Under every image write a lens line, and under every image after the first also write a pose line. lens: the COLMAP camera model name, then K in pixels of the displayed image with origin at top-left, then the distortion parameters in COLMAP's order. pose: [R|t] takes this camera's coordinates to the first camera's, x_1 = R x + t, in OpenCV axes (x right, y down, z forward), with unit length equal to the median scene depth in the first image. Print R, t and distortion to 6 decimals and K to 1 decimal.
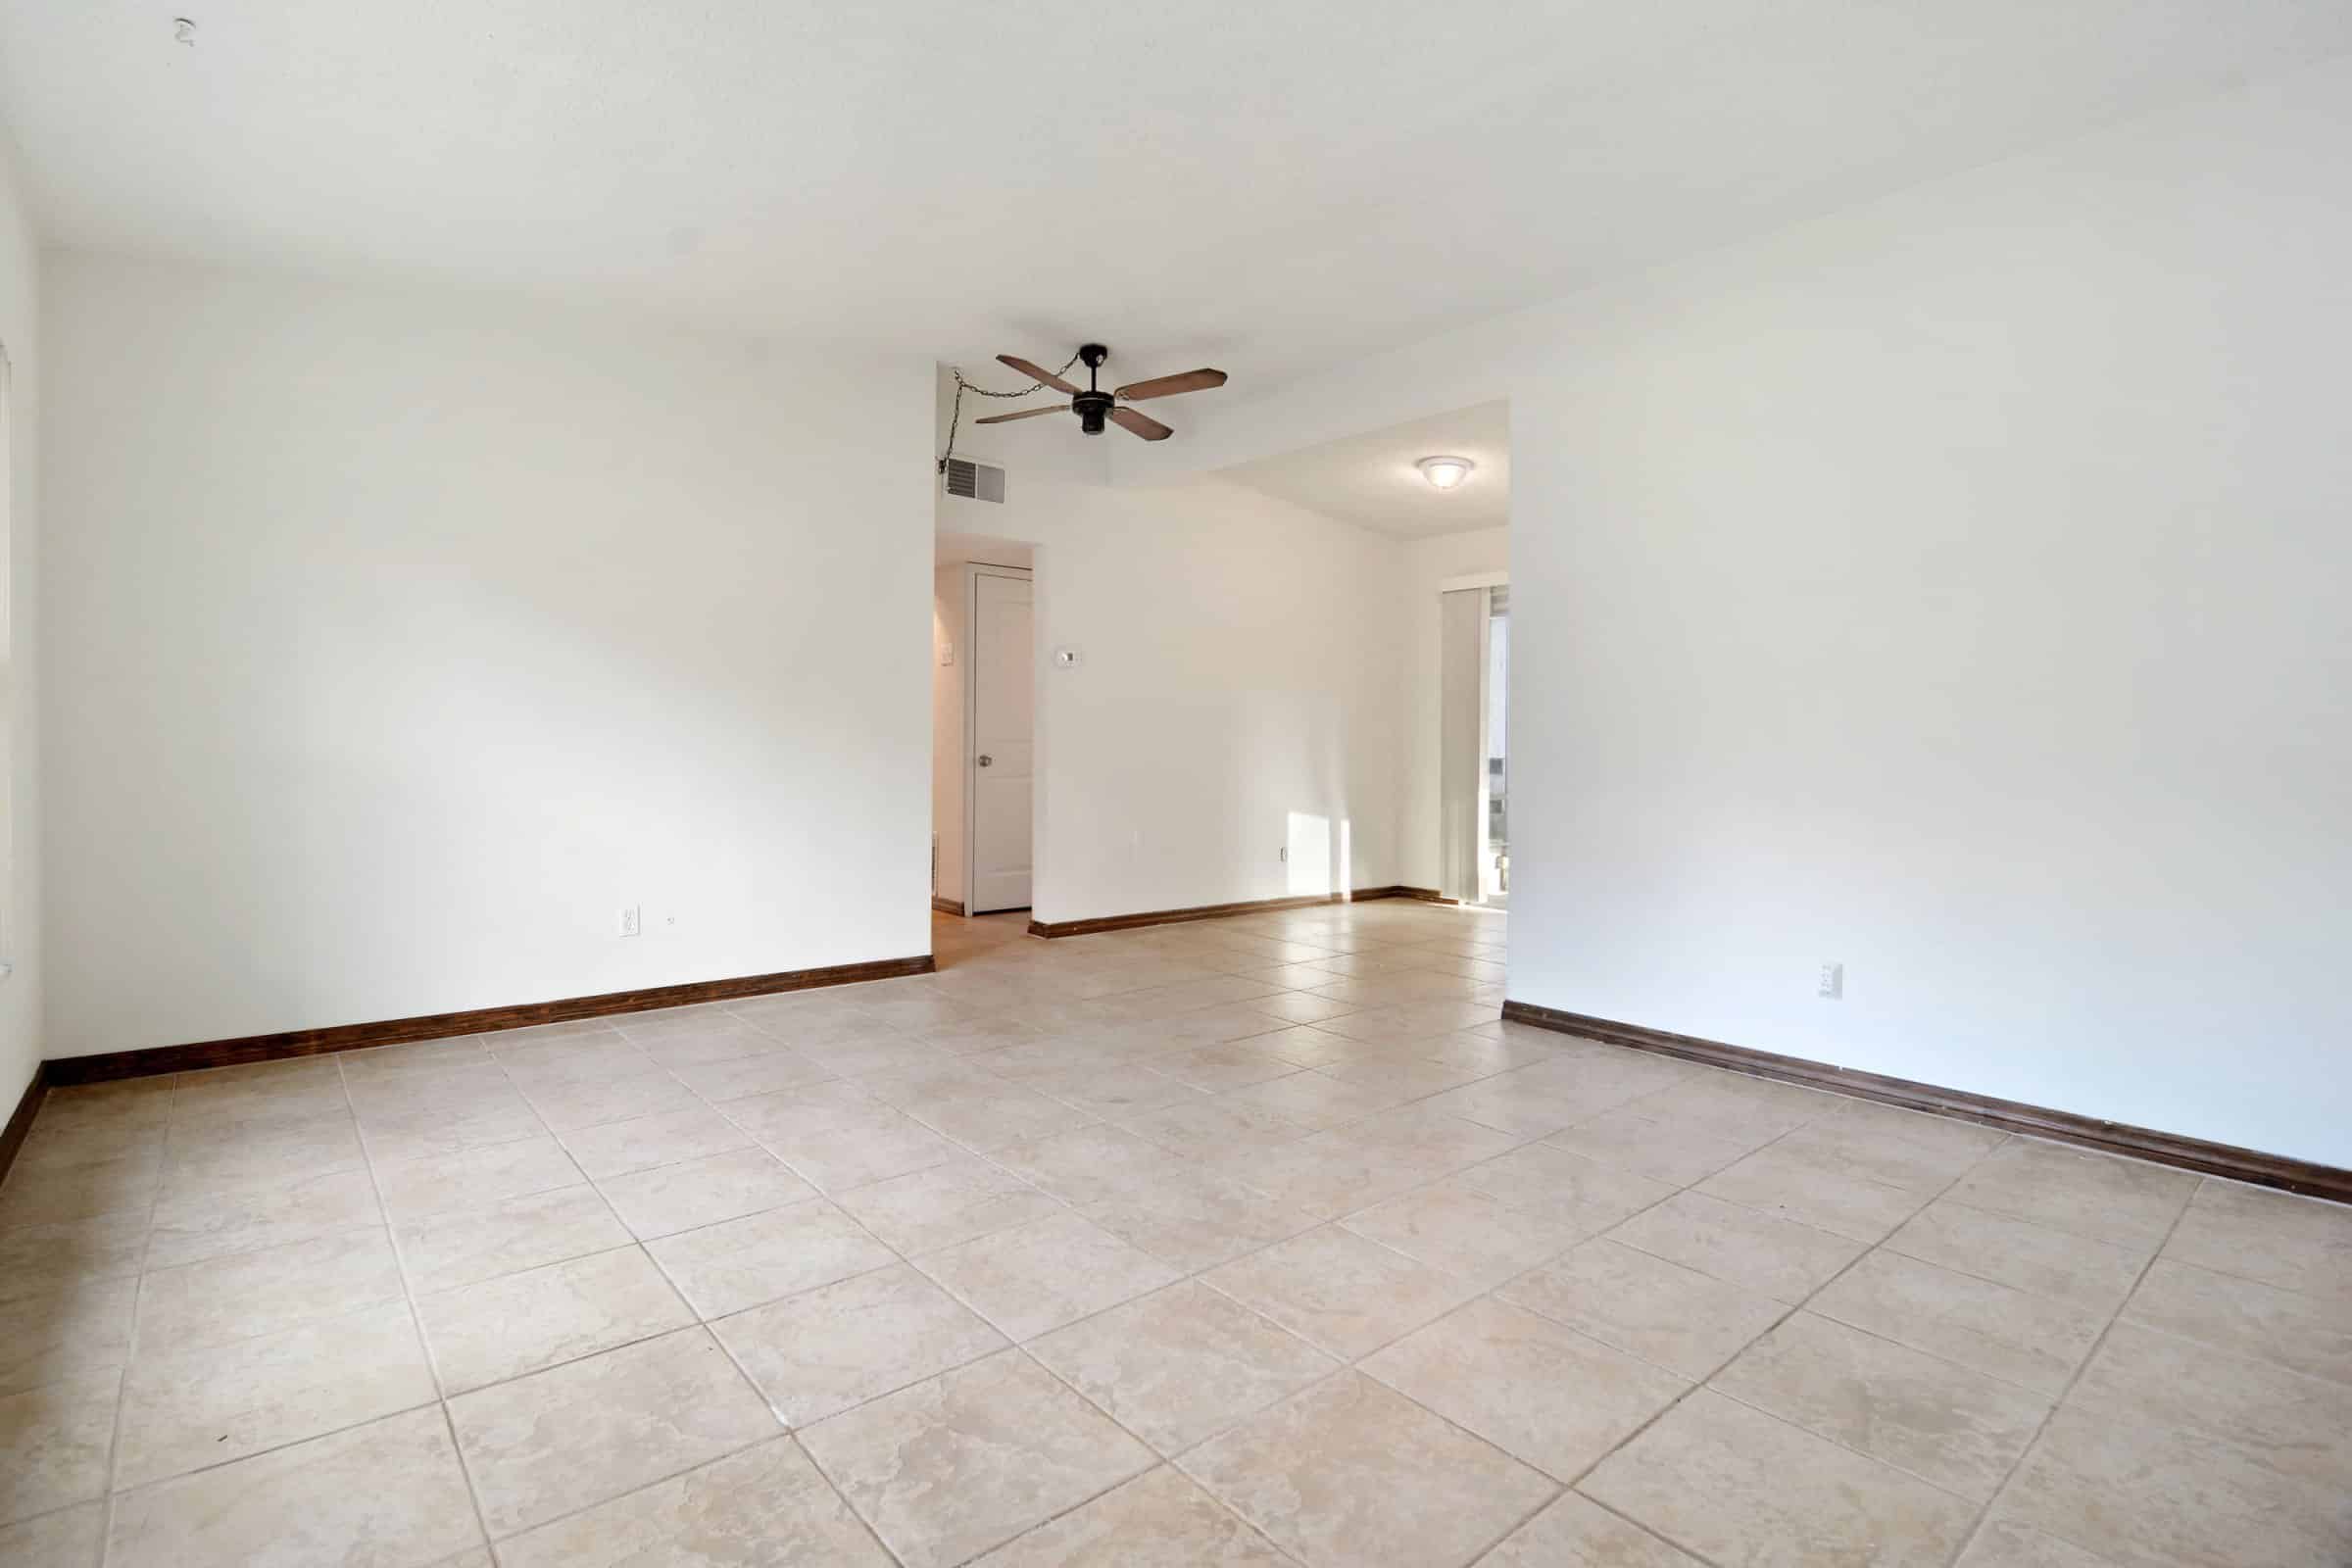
lens RADIAL K [[1121.6, 0, 1164.4], [0, 1121.6, 740.8], [0, 0, 1]] dist [-0.000282, -0.004227]
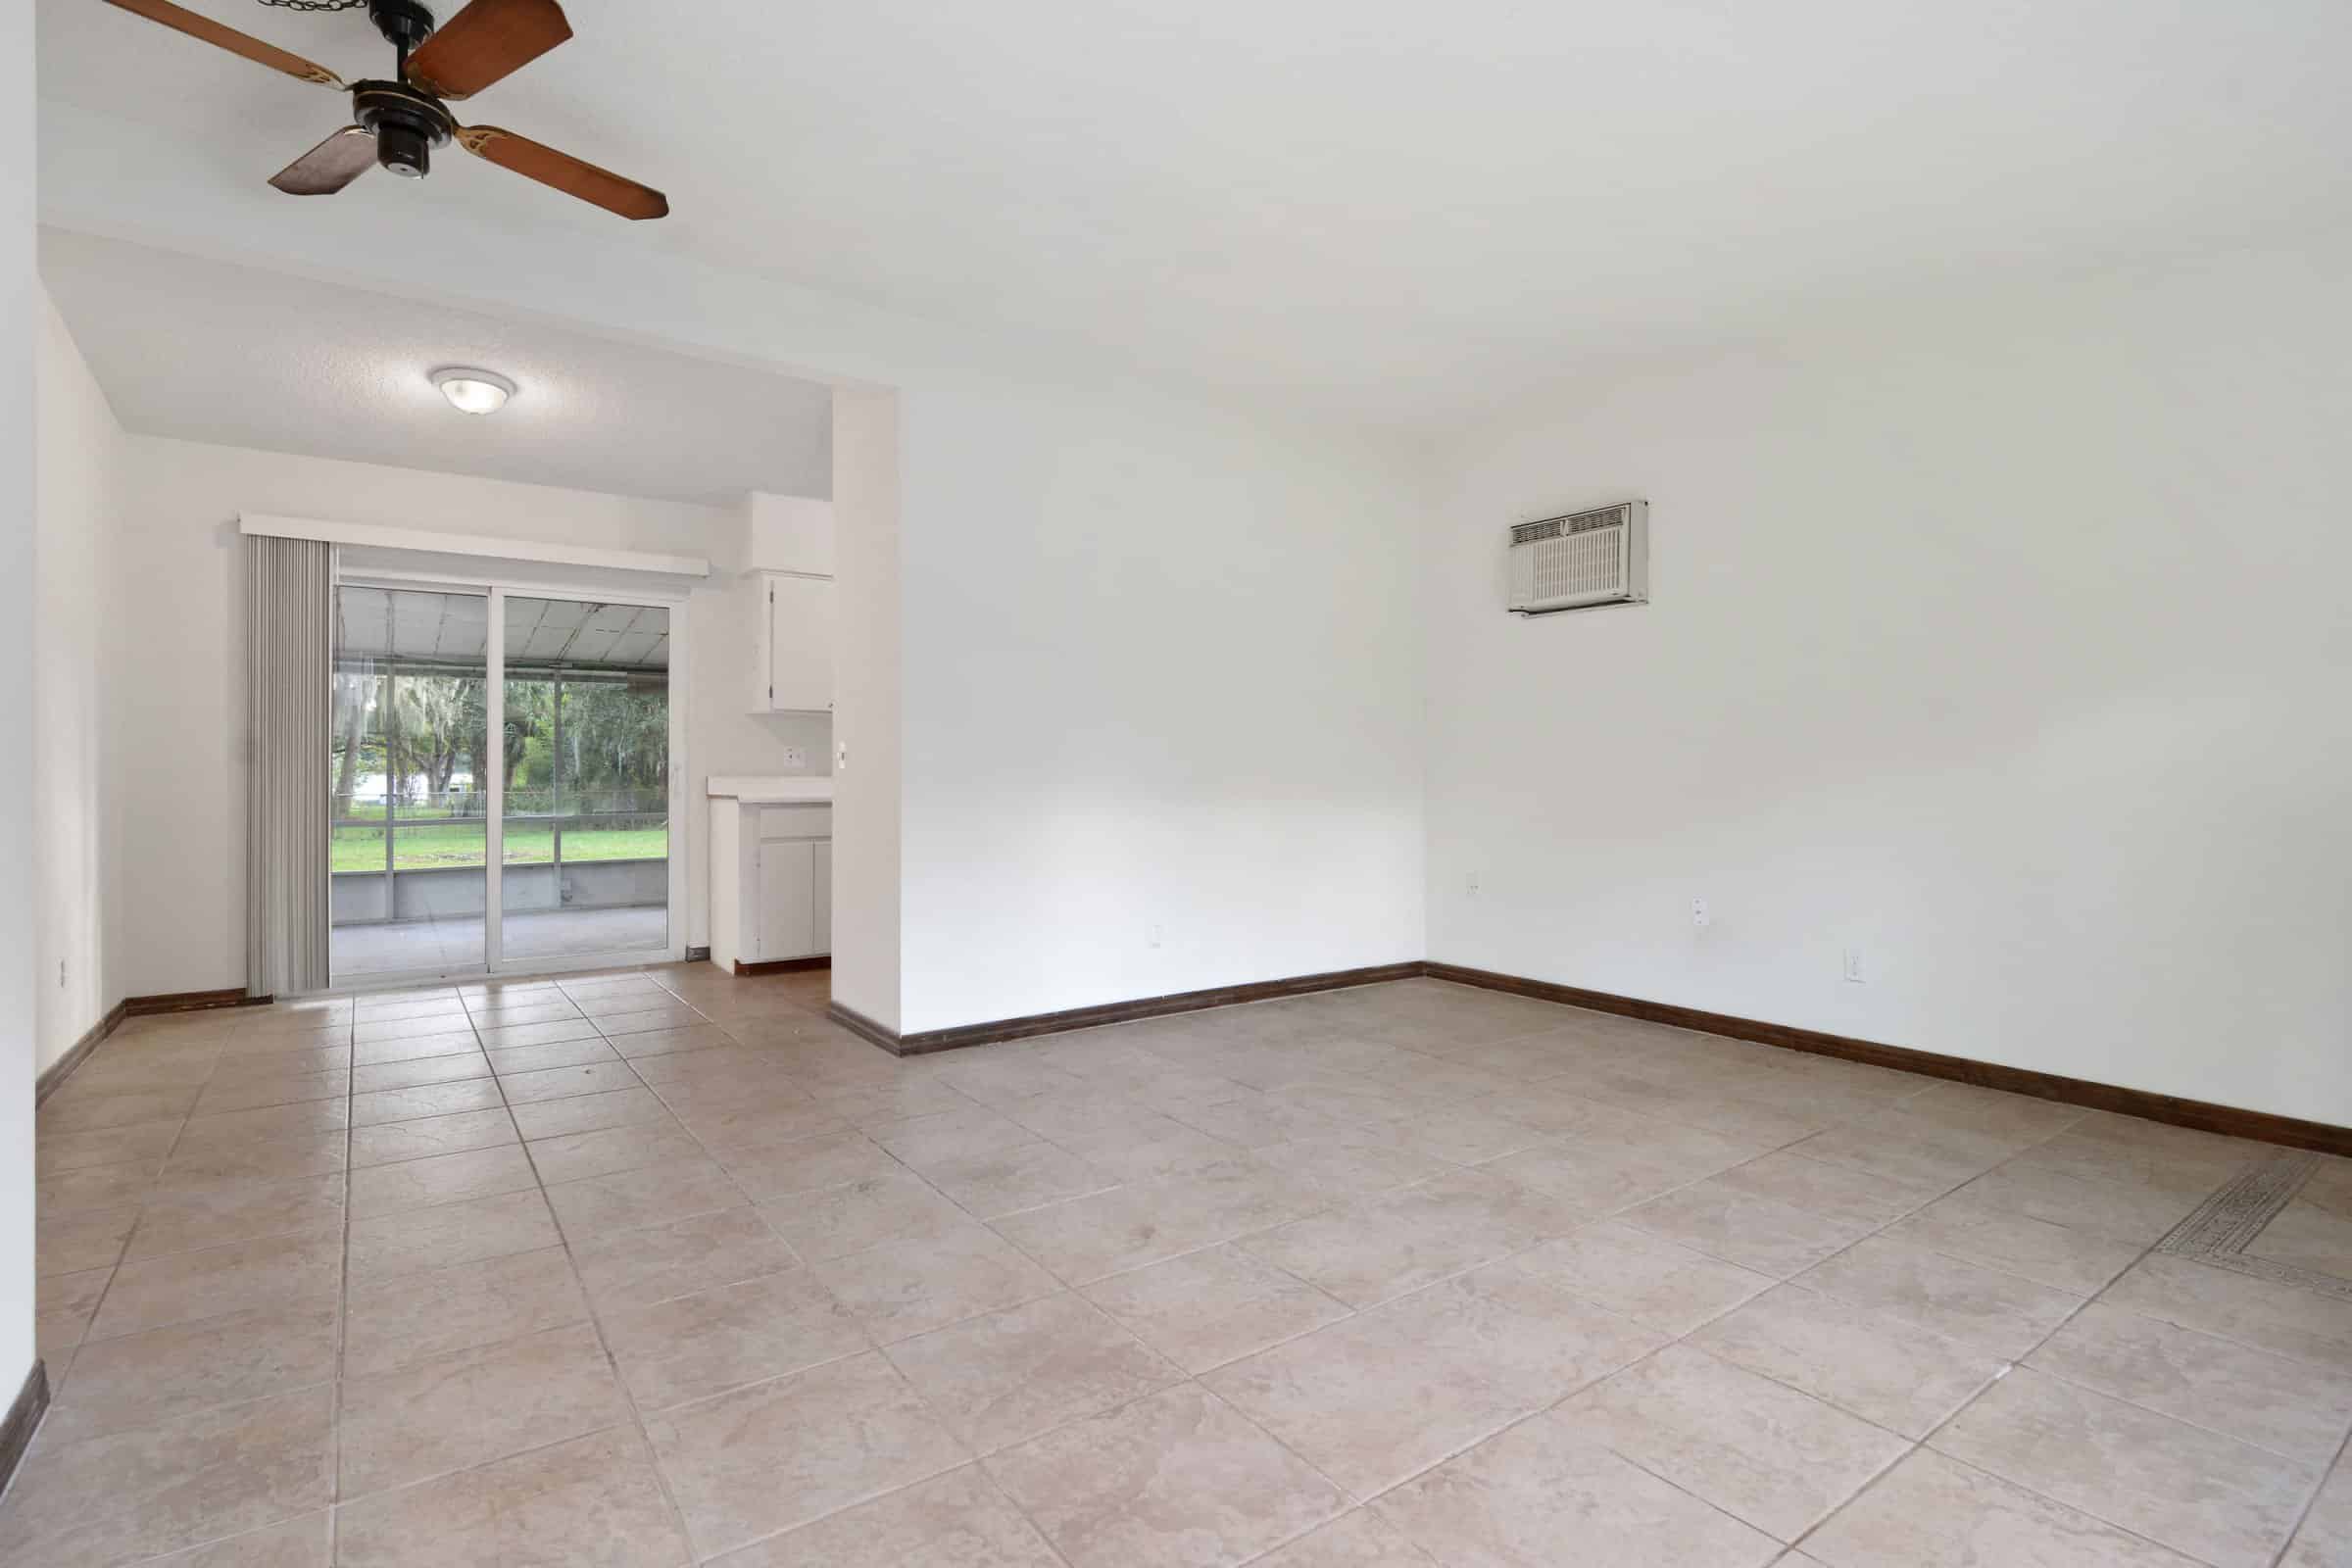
lens RADIAL K [[1121.6, 0, 1164.4], [0, 1121.6, 740.8], [0, 0, 1]] dist [-0.000282, -0.004227]
pose [[0.074012, 0.014481, 0.997152, -1.214023], [-0.009265, 0.999861, -0.013833, -0.009439], [-0.997214, -0.008215, 0.074135, 1.391351]]
